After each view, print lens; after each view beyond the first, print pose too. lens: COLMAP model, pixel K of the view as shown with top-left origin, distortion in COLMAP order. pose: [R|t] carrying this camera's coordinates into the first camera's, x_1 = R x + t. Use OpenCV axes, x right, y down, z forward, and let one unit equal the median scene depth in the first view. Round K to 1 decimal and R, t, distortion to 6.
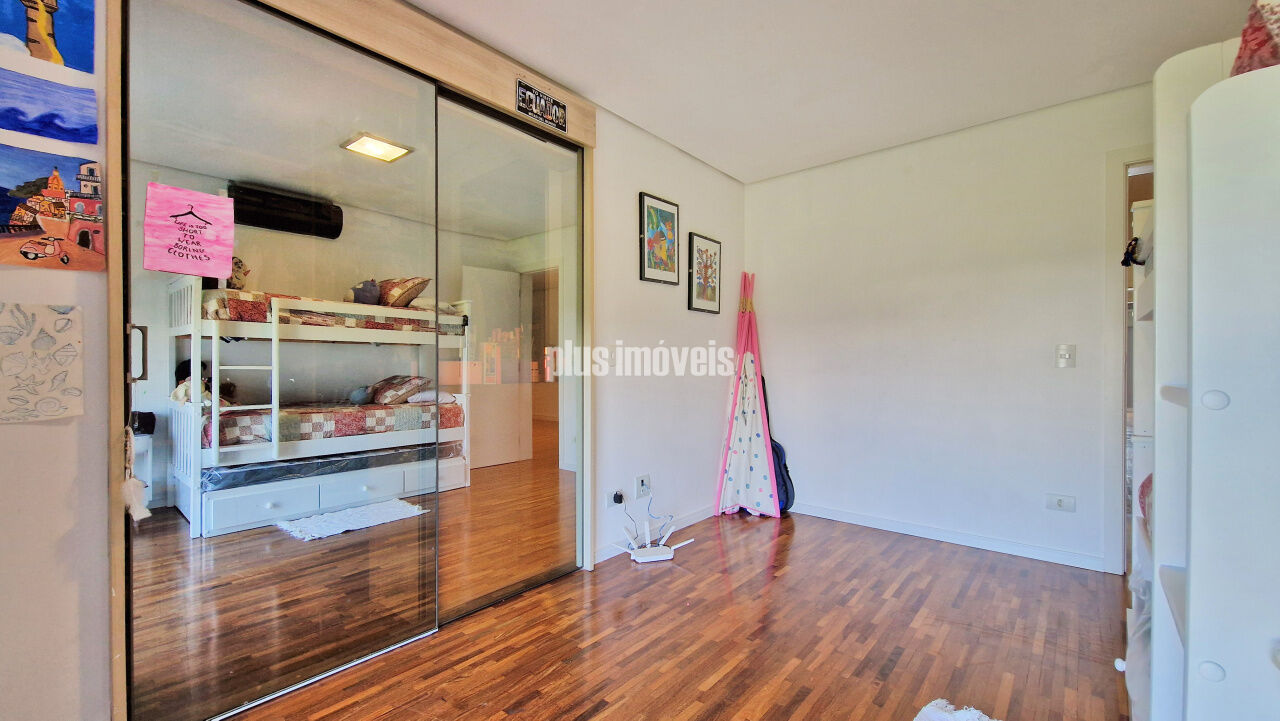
lens RADIAL K [[529.0, 0, 645.9], [0, 529.0, 381.4], [0, 0, 1]] dist [0.000806, 0.000055]
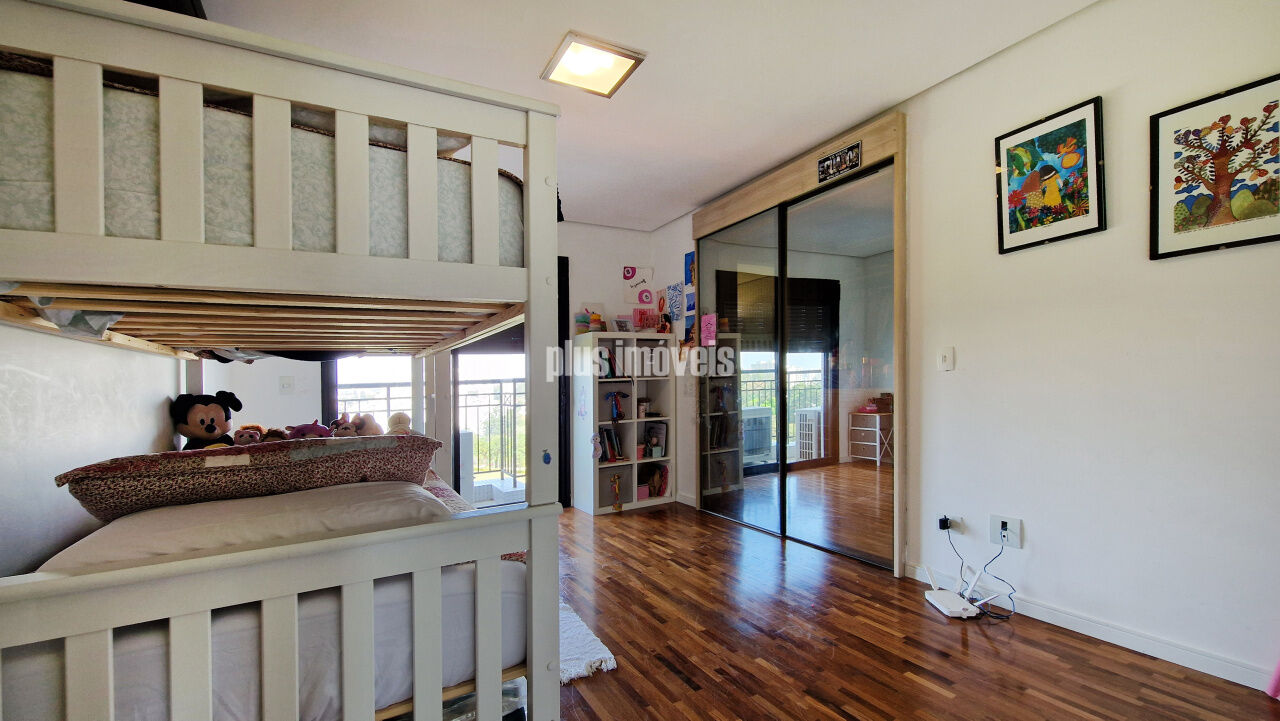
lens RADIAL K [[529.0, 0, 645.9], [0, 529.0, 381.4], [0, 0, 1]] dist [0.000806, 0.000055]
pose [[-0.346601, 0.005137, -0.937999, 0.859327], [-0.000638, 0.999983, 0.005712, -0.015504], [0.938013, 0.002578, -0.346592, 0.780045]]
